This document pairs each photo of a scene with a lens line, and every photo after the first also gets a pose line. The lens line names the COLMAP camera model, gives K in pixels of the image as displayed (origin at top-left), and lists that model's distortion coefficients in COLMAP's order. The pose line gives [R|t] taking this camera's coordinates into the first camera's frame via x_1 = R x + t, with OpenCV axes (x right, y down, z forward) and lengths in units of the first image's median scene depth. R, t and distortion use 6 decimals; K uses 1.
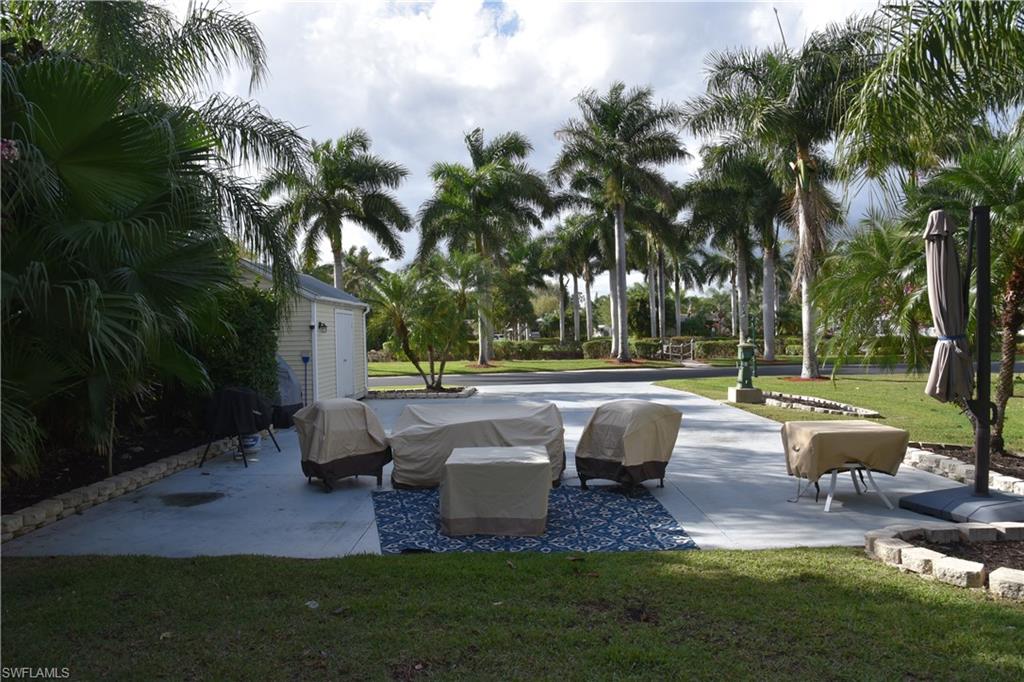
lens RADIAL K [[699.5, 0, 514.7], [0, 699.5, 348.8], [0, 0, 1]] dist [-0.114457, 0.061240]
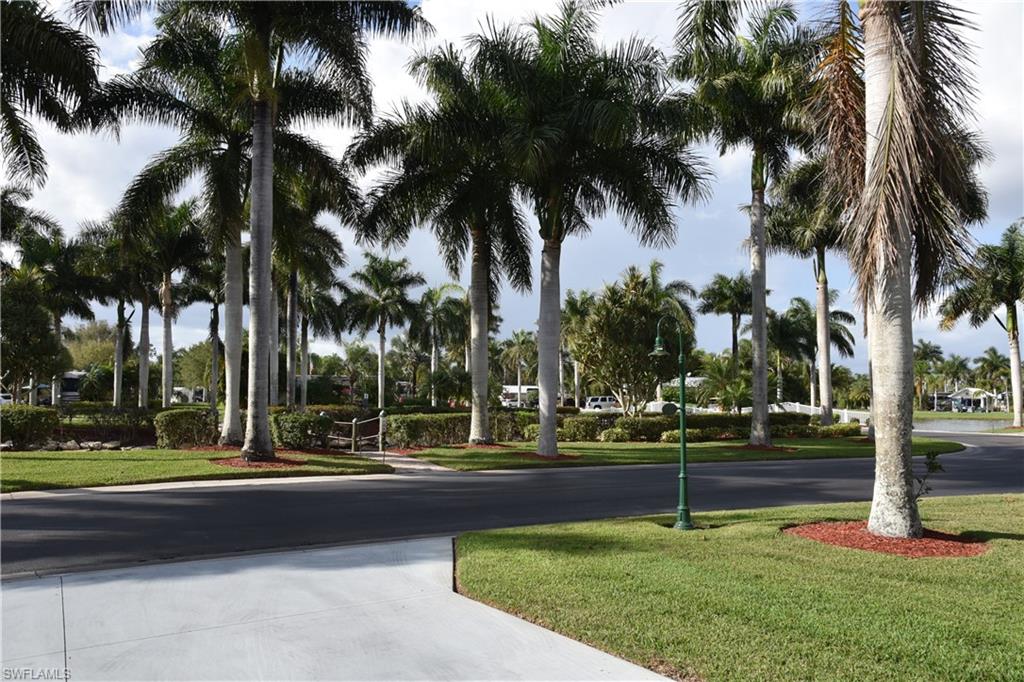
lens RADIAL K [[845.8, 0, 512.0], [0, 845.8, 341.0], [0, 0, 1]] dist [-0.004682, 0.001631]
pose [[0.876924, 0.062083, 0.476603, 0.016780], [-0.016940, 0.994999, -0.098441, -0.002358], [-0.480331, 0.078252, 0.873589, 0.194145]]
